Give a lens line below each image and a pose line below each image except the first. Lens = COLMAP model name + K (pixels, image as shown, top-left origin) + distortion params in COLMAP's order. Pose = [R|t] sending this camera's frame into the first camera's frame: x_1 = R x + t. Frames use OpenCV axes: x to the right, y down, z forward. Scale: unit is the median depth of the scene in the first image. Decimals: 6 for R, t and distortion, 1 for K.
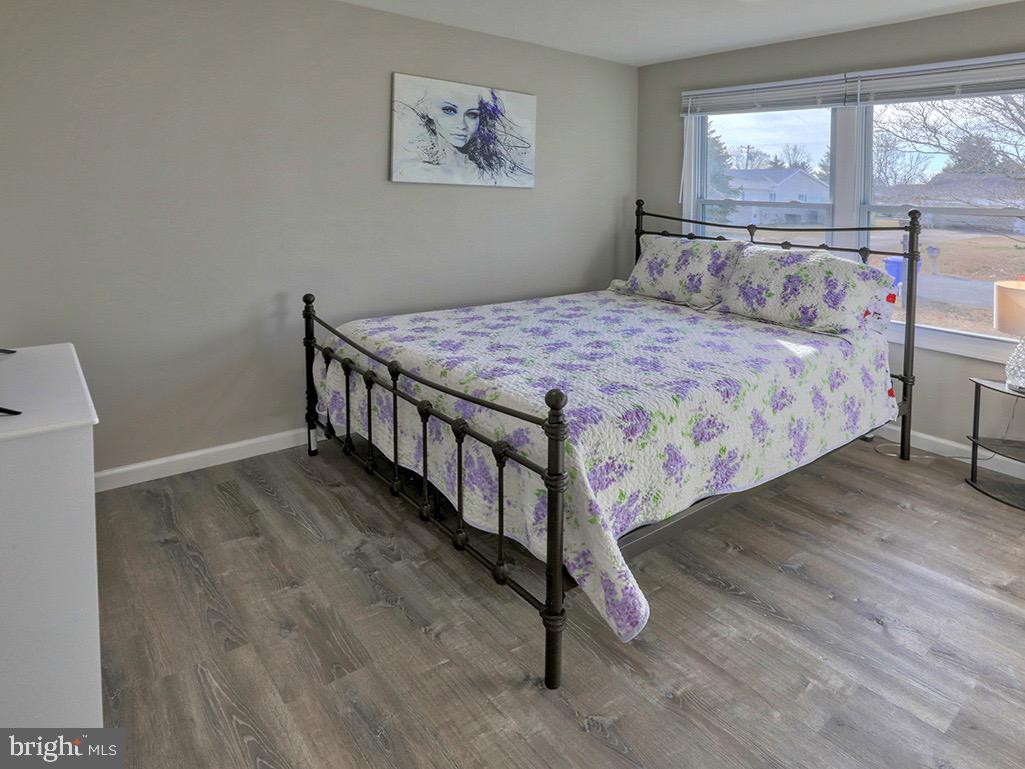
lens RADIAL K [[568.8, 0, 525.8], [0, 568.8, 354.3], [0, 0, 1]] dist [-0.025551, 0.000448]
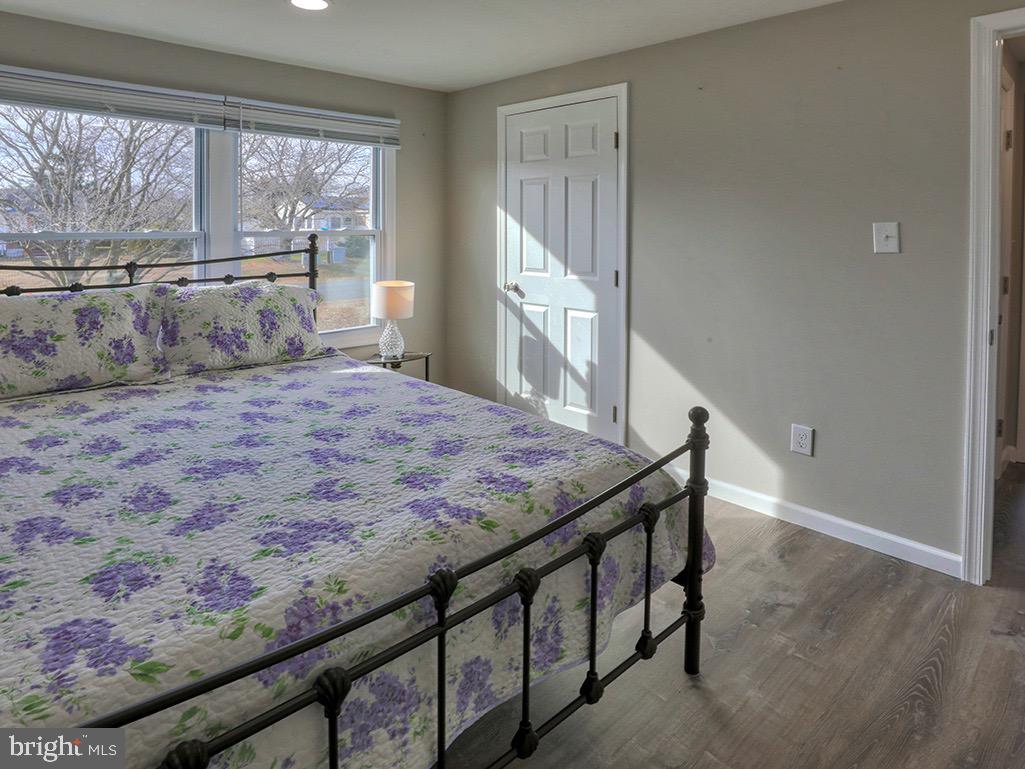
lens RADIAL K [[568.8, 0, 525.8], [0, 568.8, 354.3], [0, 0, 1]] dist [-0.025551, 0.000448]
pose [[-0.034747, -0.244587, 0.969004, -0.452349], [0.262764, 0.933241, 0.244983, -0.182674], [-0.964234, 0.263132, 0.031841, 0.564760]]
